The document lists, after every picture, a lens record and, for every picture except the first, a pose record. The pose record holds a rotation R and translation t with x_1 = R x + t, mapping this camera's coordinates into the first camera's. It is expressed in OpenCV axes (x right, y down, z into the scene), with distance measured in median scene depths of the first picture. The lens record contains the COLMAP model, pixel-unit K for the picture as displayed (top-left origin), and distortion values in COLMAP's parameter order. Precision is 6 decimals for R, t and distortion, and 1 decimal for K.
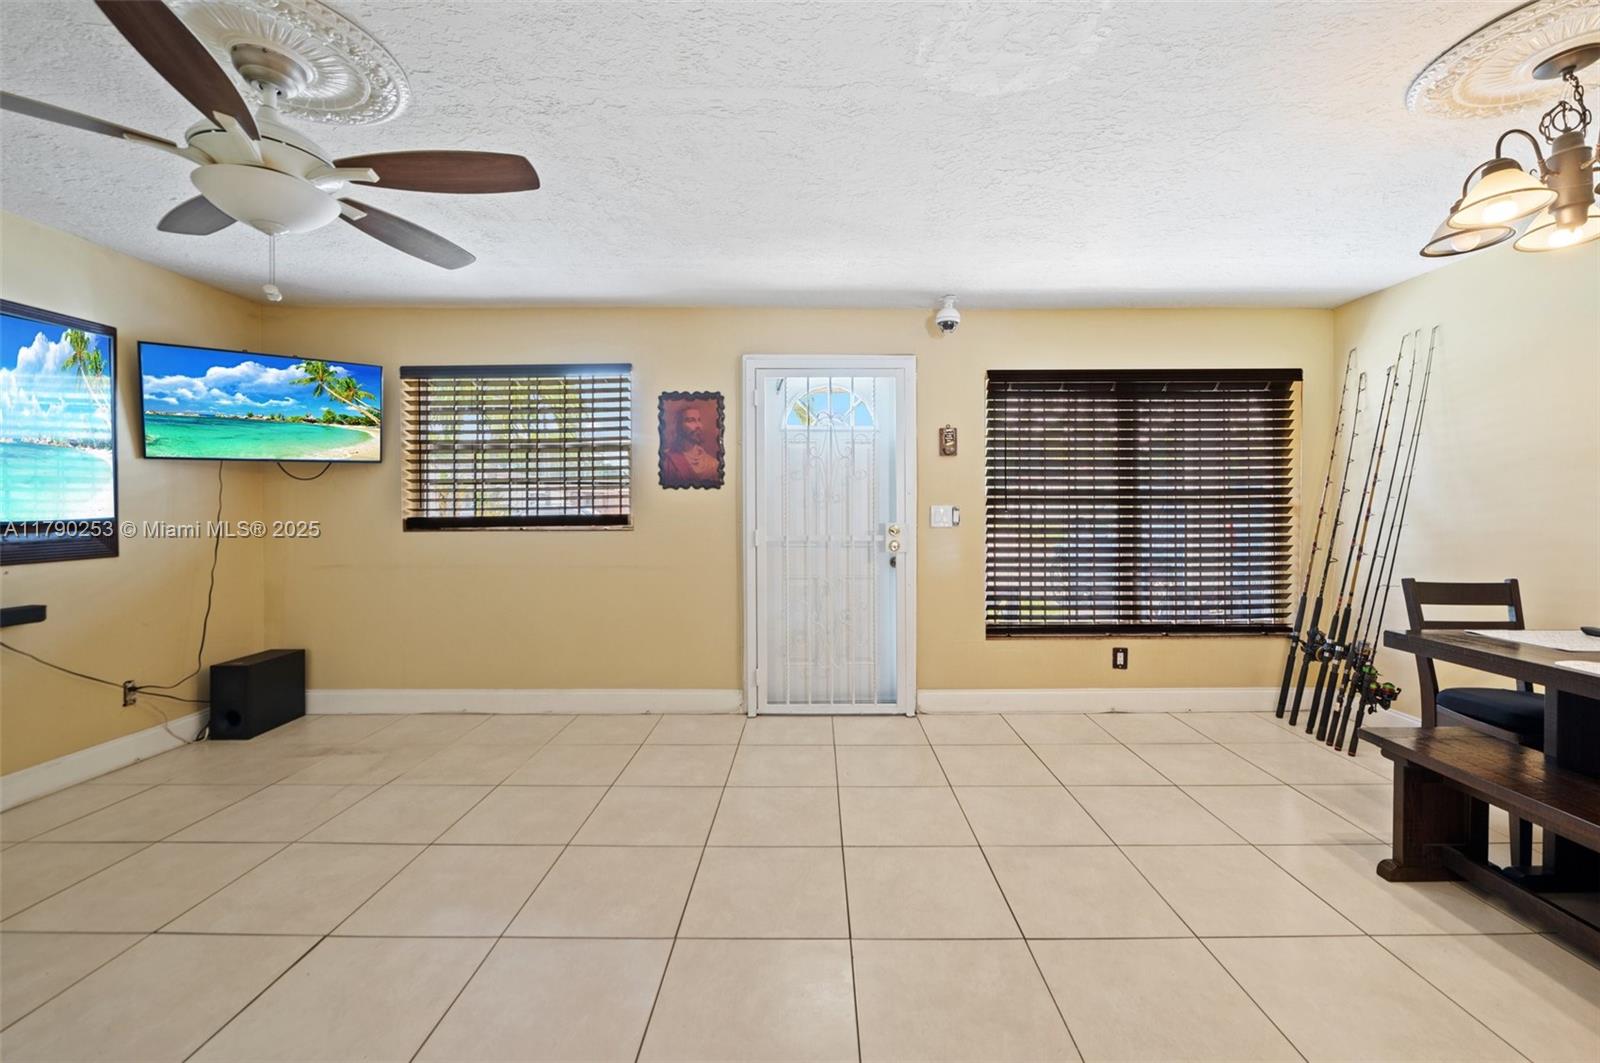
lens RADIAL K [[650.9, 0, 823.4], [0, 650.9, 510.2], [0, 0, 1]] dist [-0.004380, 0.000599]
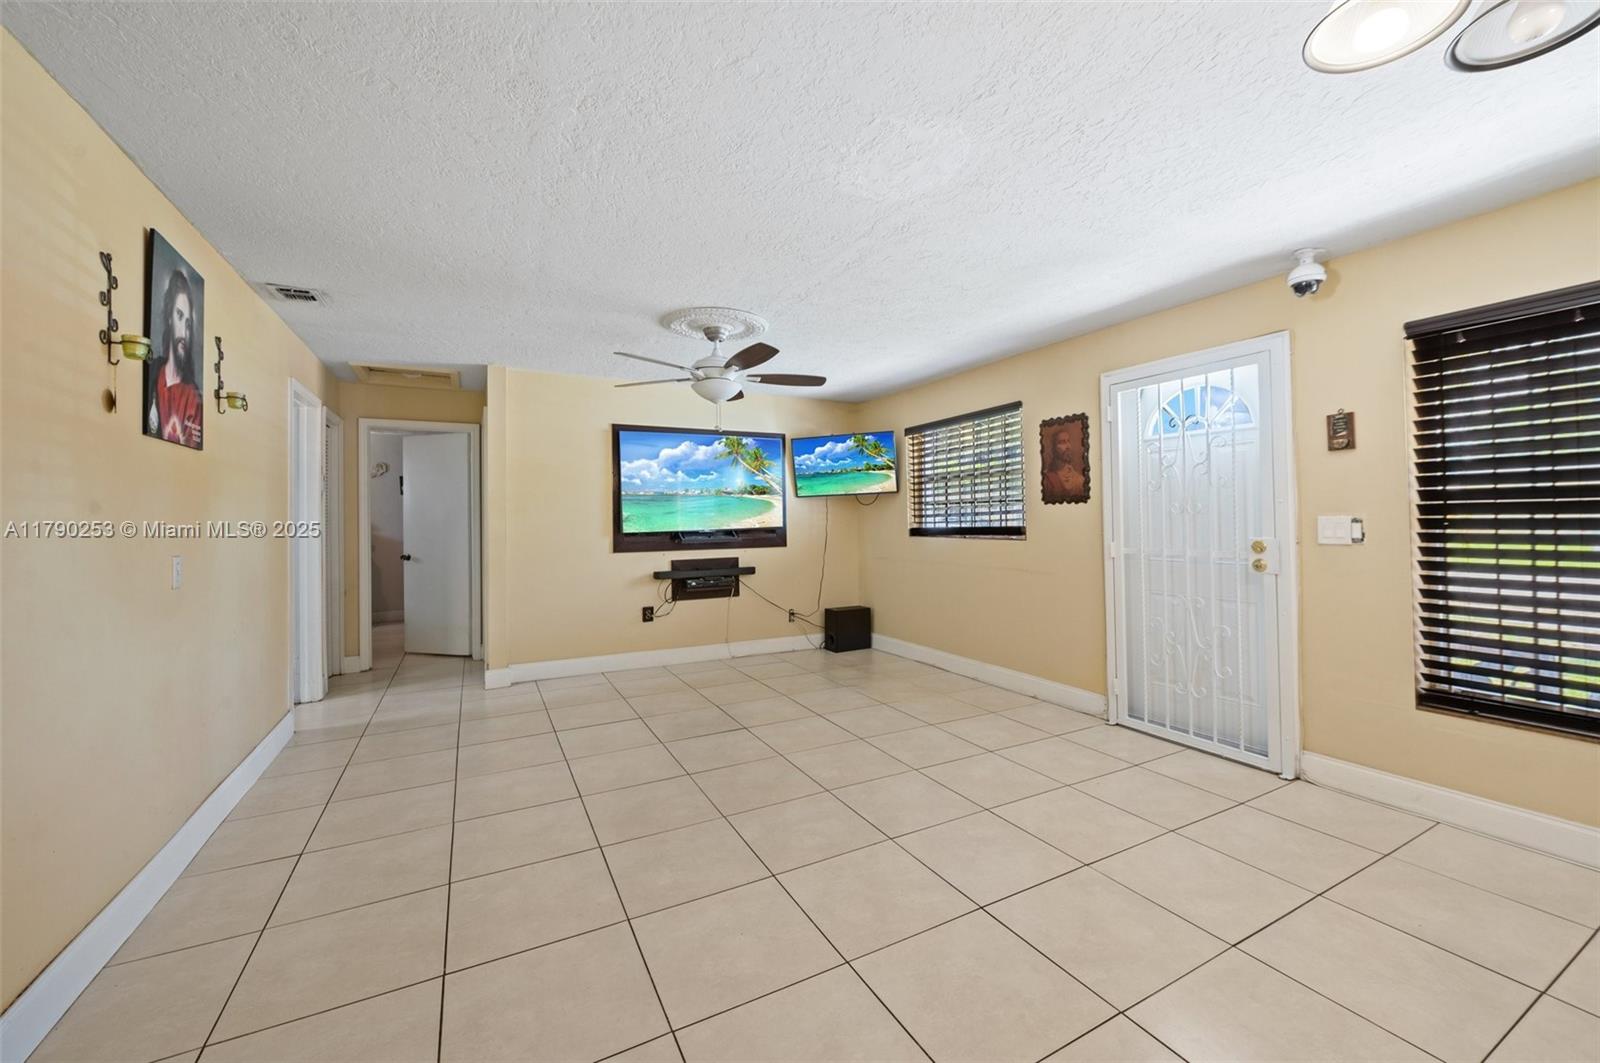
lens RADIAL K [[650.9, 0, 809.3], [0, 650.9, 510.3], [0, 0, 1]] dist [-0.004380, 0.000599]
pose [[0.454052, -0.018501, -0.890783, 0.595670], [0.005951, 0.999825, -0.017732, -0.004328], [0.890955, 0.002750, 0.454083, 0.111030]]
